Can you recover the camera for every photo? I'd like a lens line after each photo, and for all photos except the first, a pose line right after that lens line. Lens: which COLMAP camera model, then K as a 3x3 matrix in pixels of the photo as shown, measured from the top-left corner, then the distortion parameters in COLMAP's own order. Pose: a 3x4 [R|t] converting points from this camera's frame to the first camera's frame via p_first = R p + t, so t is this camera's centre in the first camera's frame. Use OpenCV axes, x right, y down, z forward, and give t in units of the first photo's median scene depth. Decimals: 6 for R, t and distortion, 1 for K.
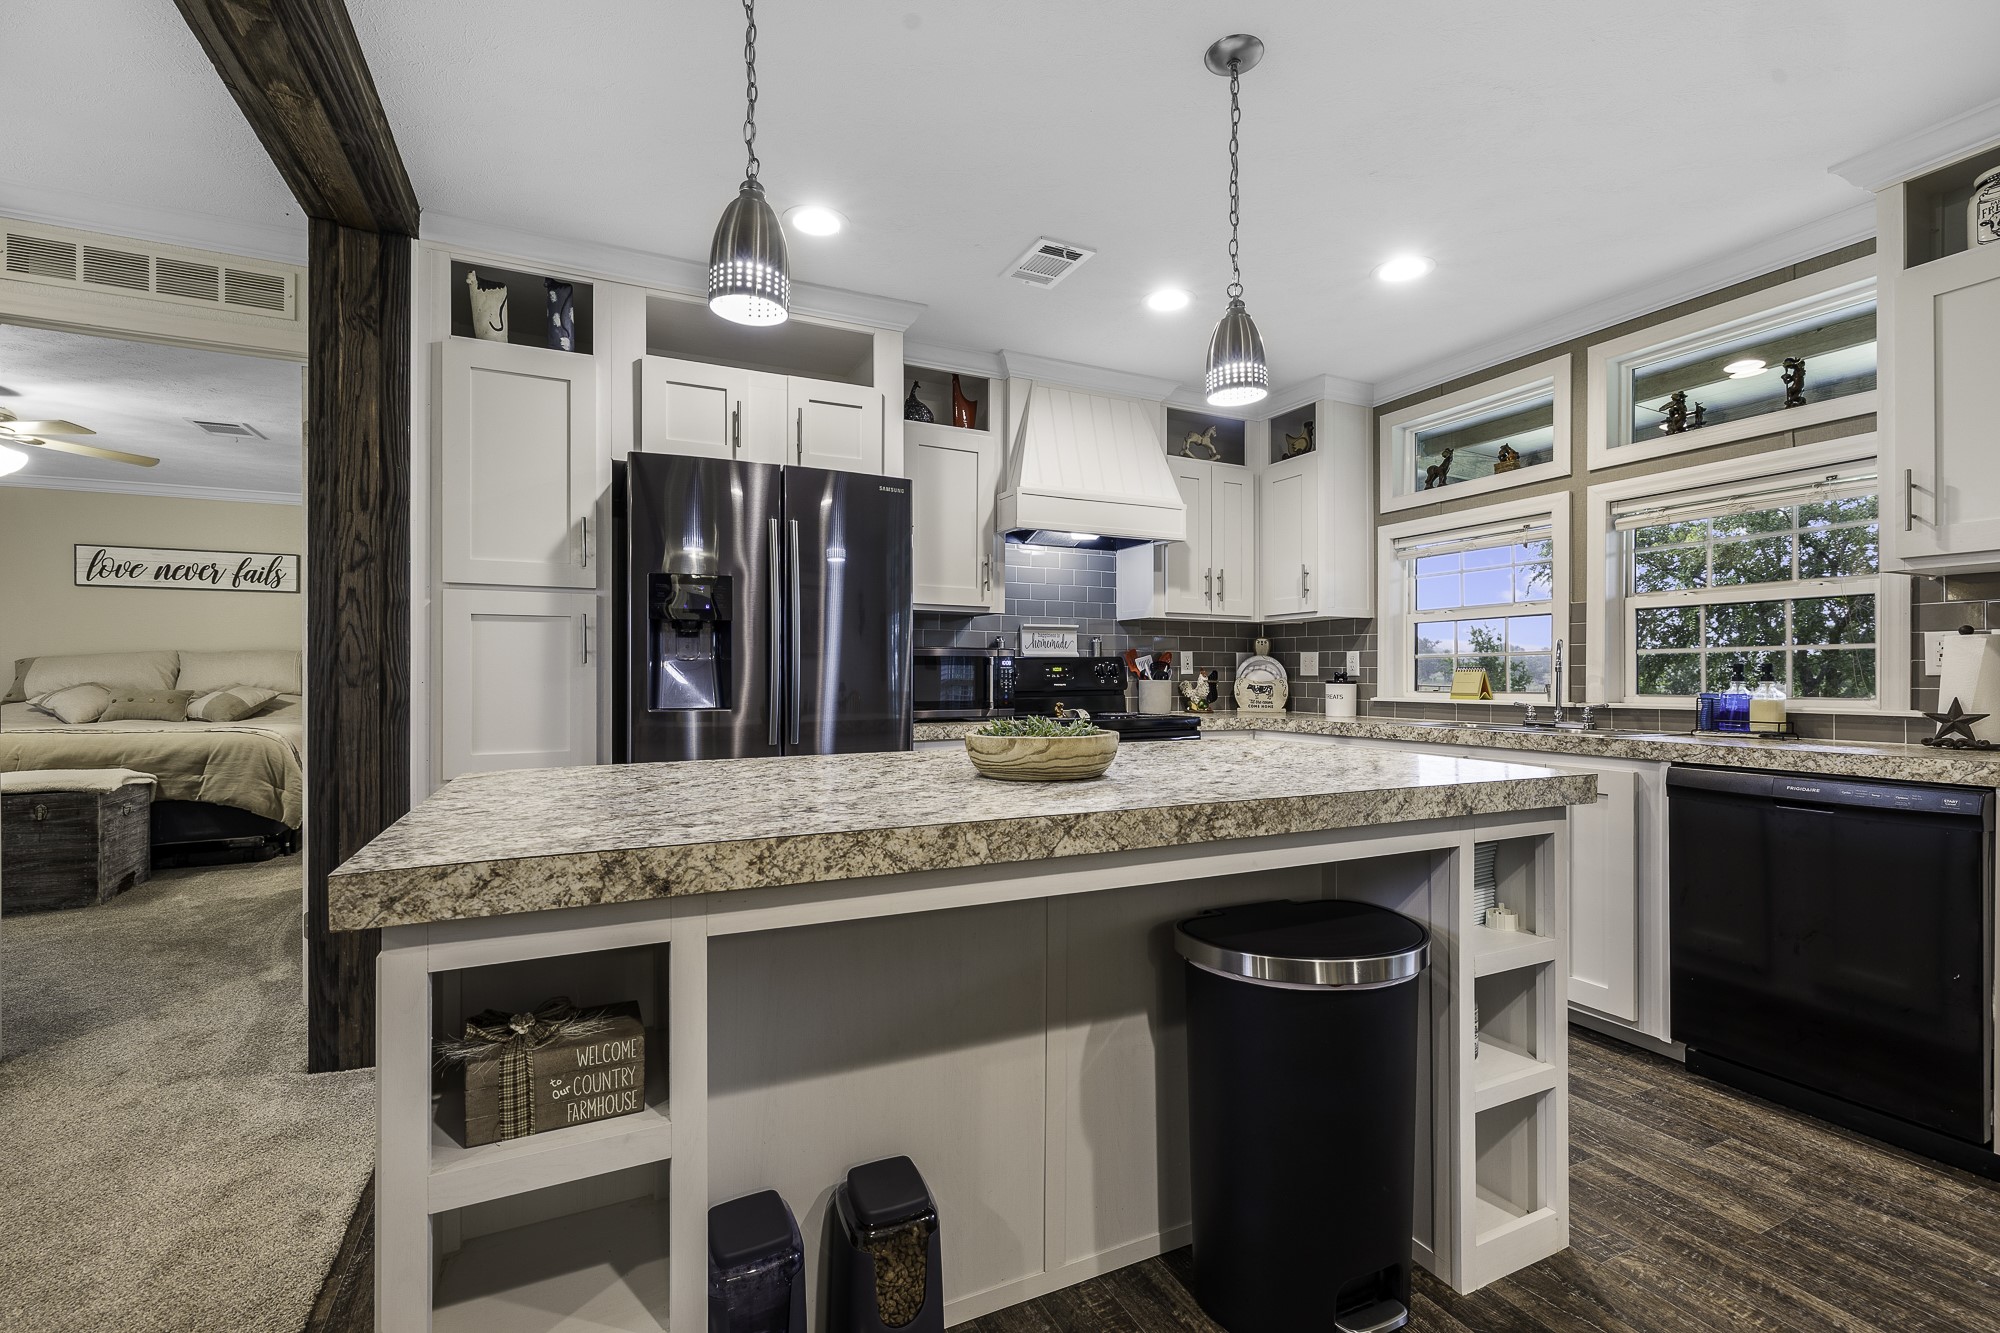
lens RADIAL K [[856.1, 0, 1001.5], [0, 856.1, 661.9], [0, 0, 1]] dist [0.041225, 0.000320]
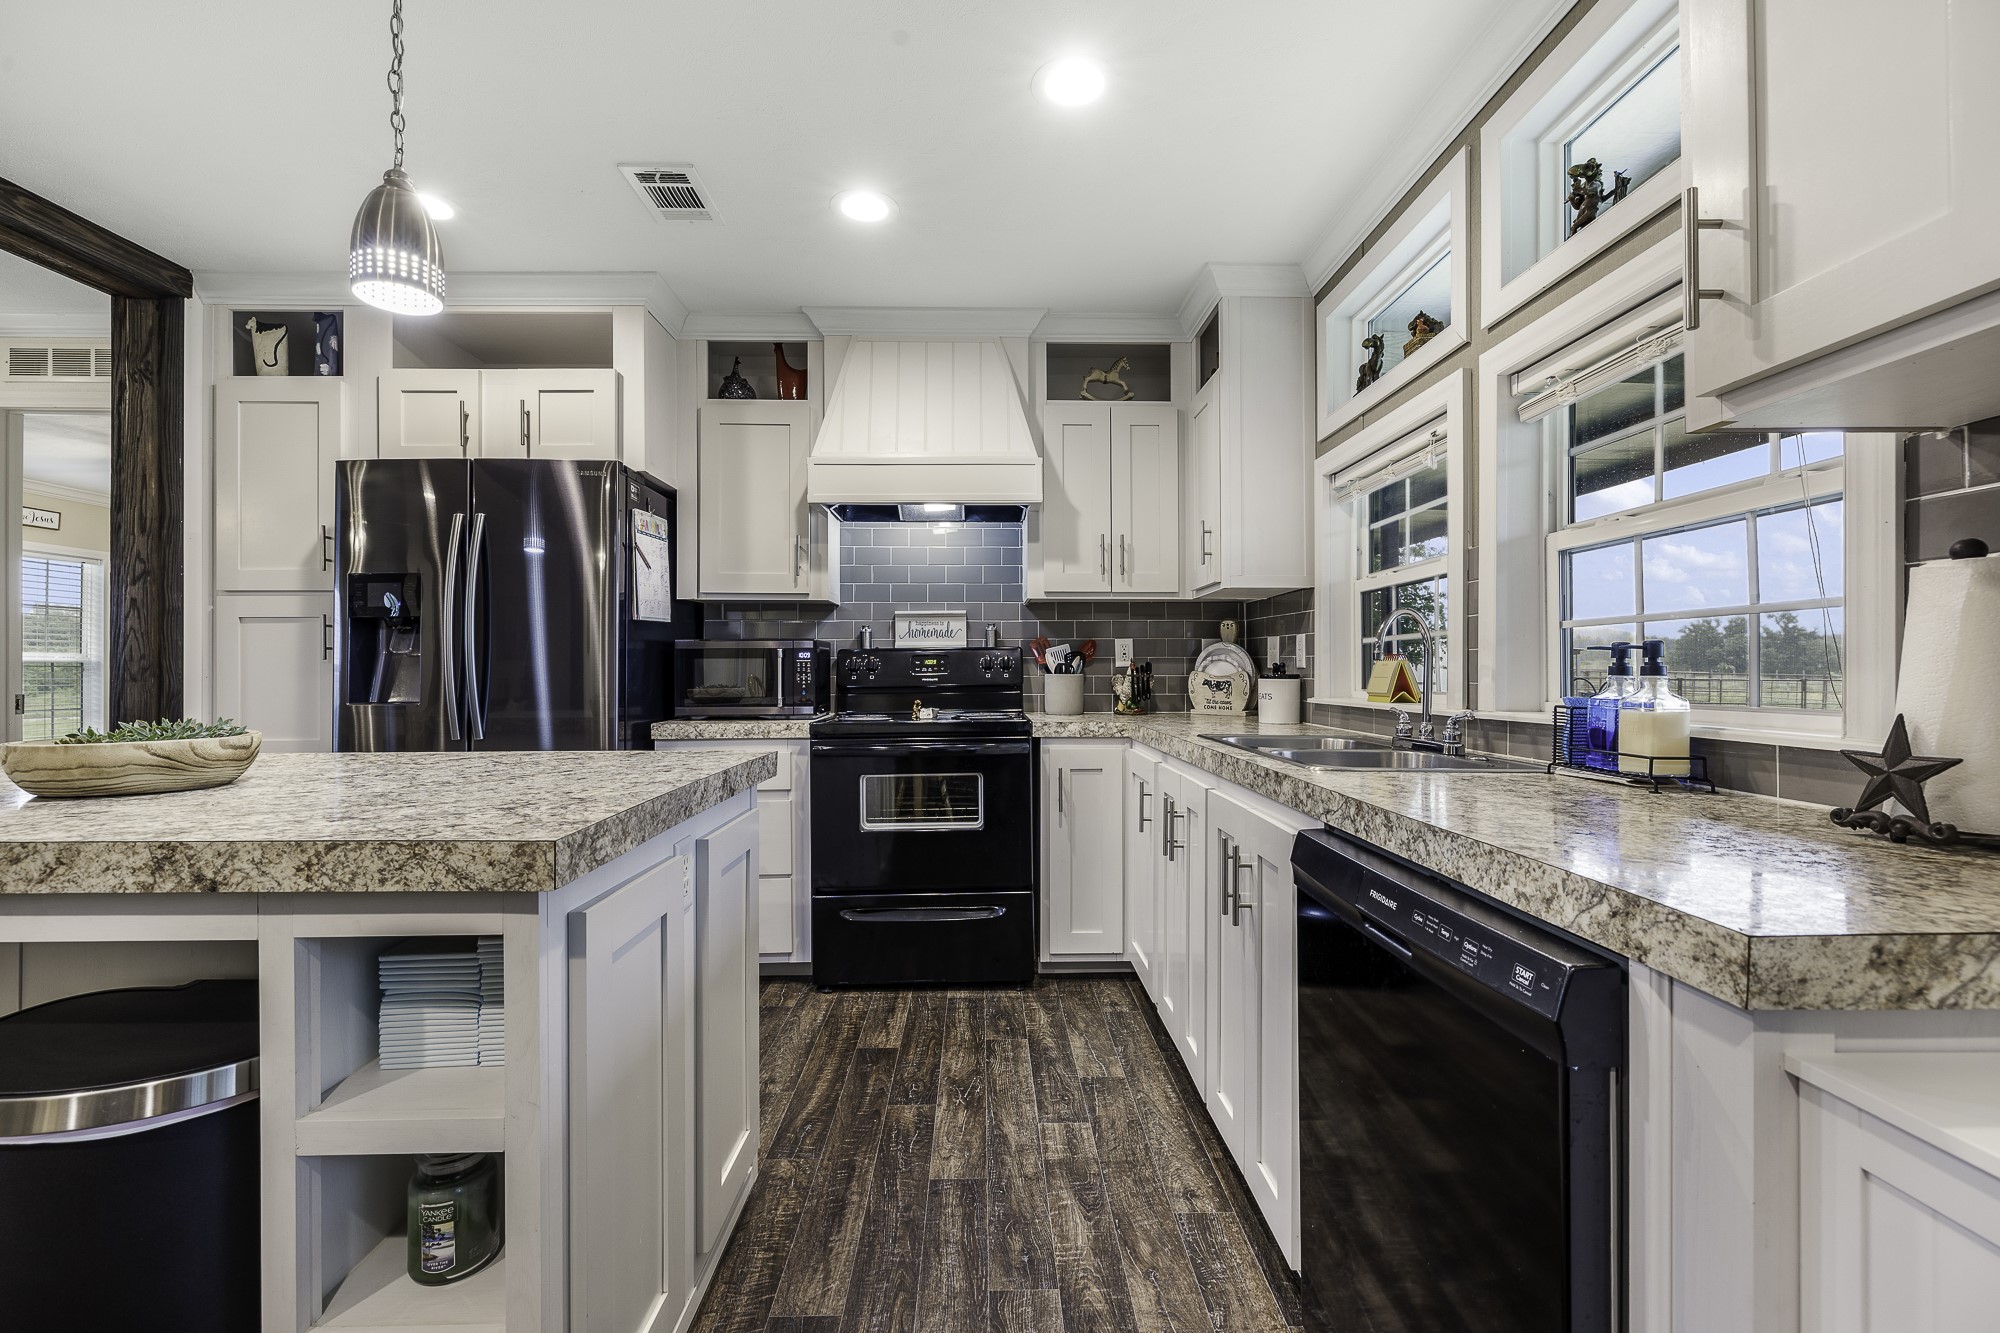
lens RADIAL K [[833.1, 0, 996.5], [0, 833.1, 627.0], [0, 0, 1]] dist [0.040798, 0.000087]
pose [[0.910003, -0.026589, -0.413748, 0.644760], [0.012253, 0.999230, -0.037265, 0.007339], [0.414421, 0.028841, 0.909628, 0.350740]]
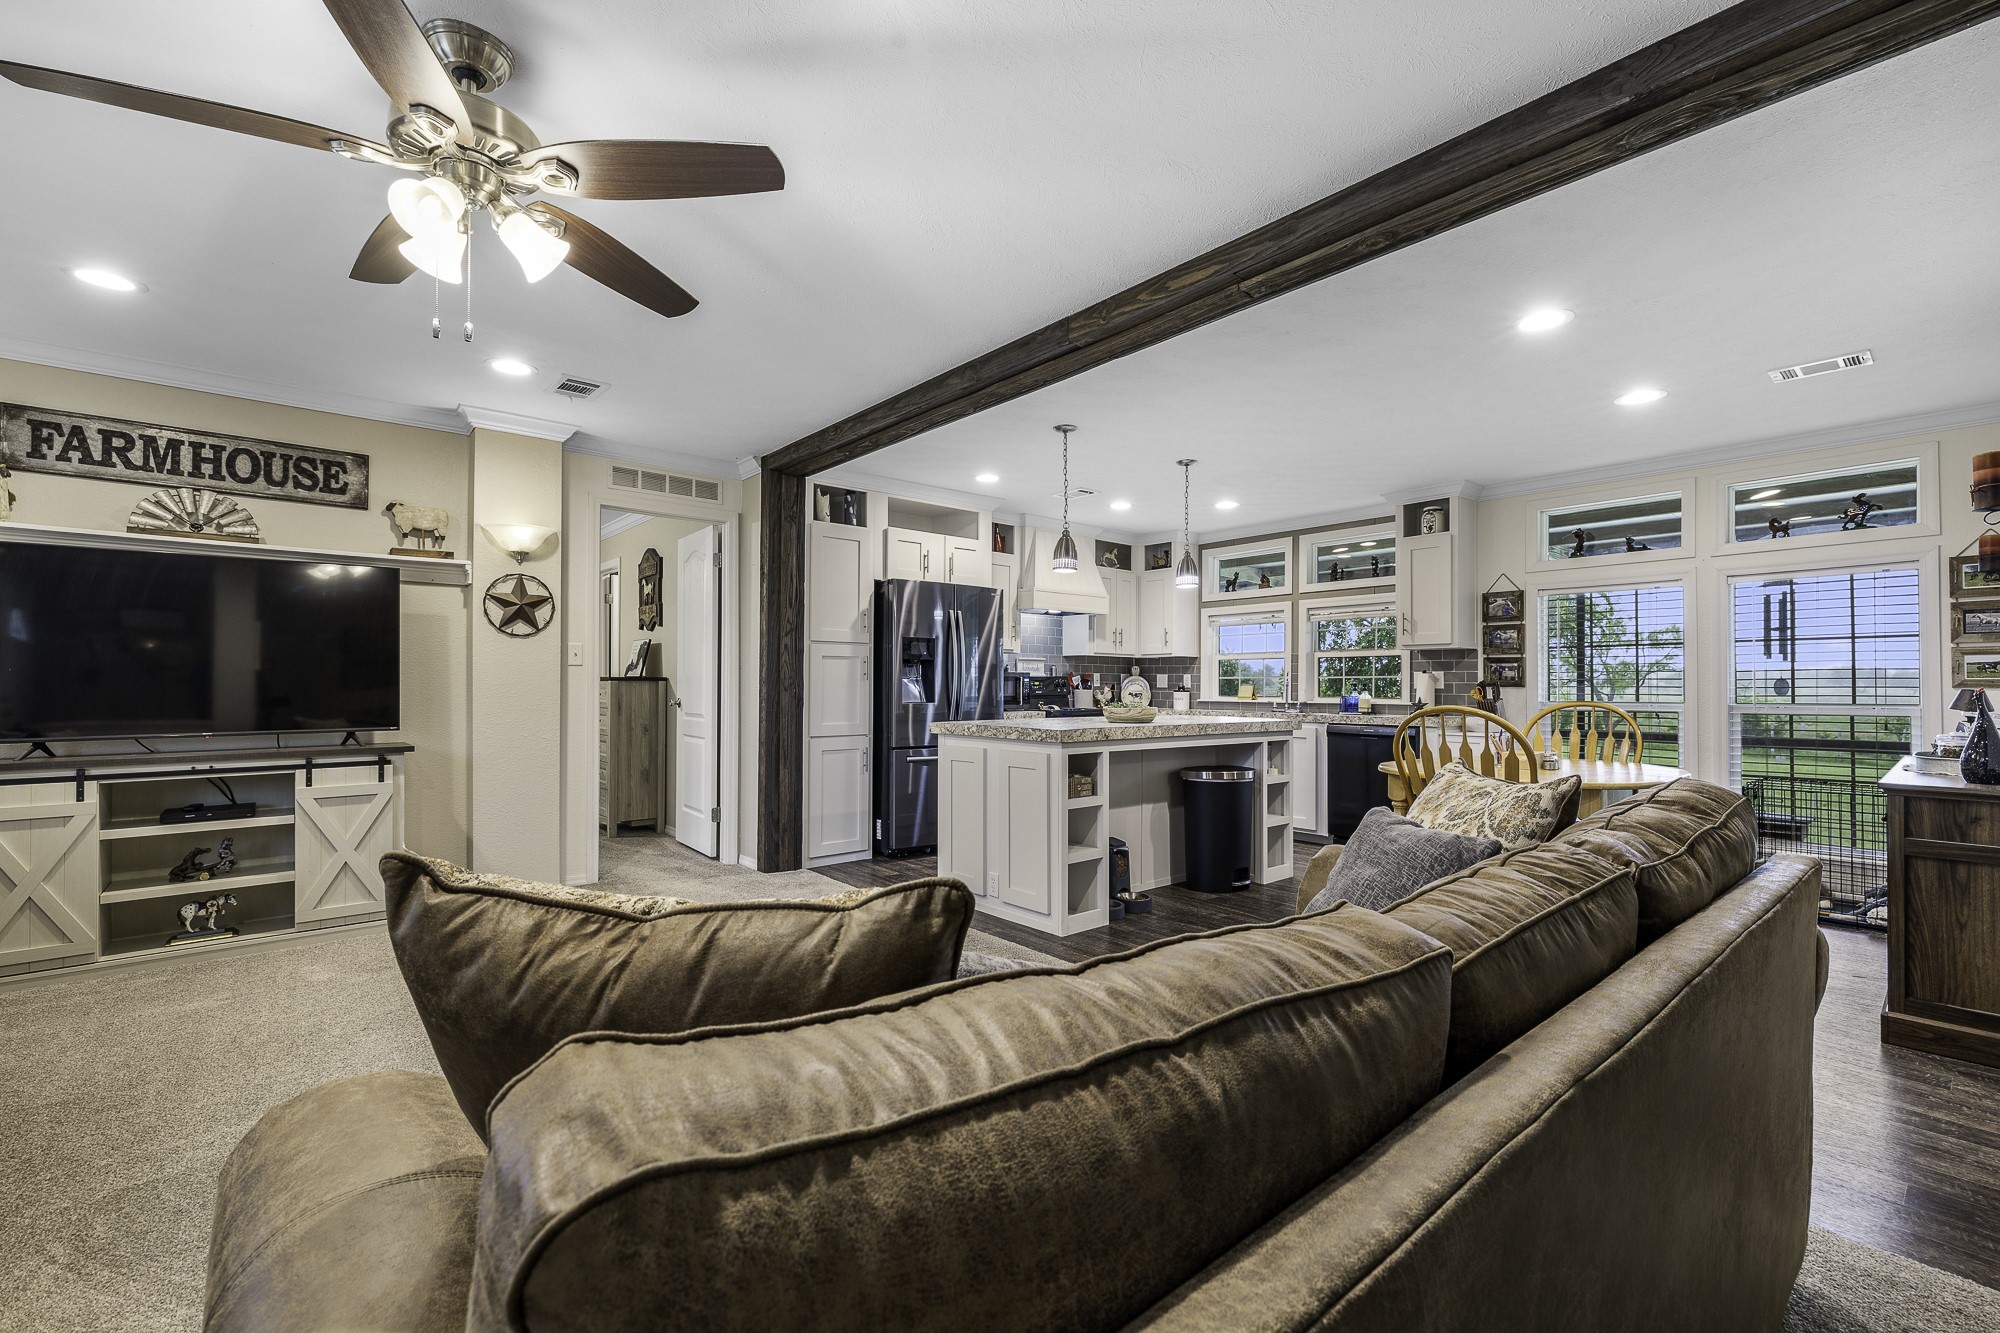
lens RADIAL K [[848.5, 0, 1000.0], [0, 848.5, 666.5], [0, 0, 1]] dist [0.181353, 0.000068]
pose [[0.965848, 0.010443, 0.258899, -0.633745], [-0.008249, 0.999920, -0.009560, -0.011869], [-0.258978, 0.007098, 0.965857, -0.933663]]
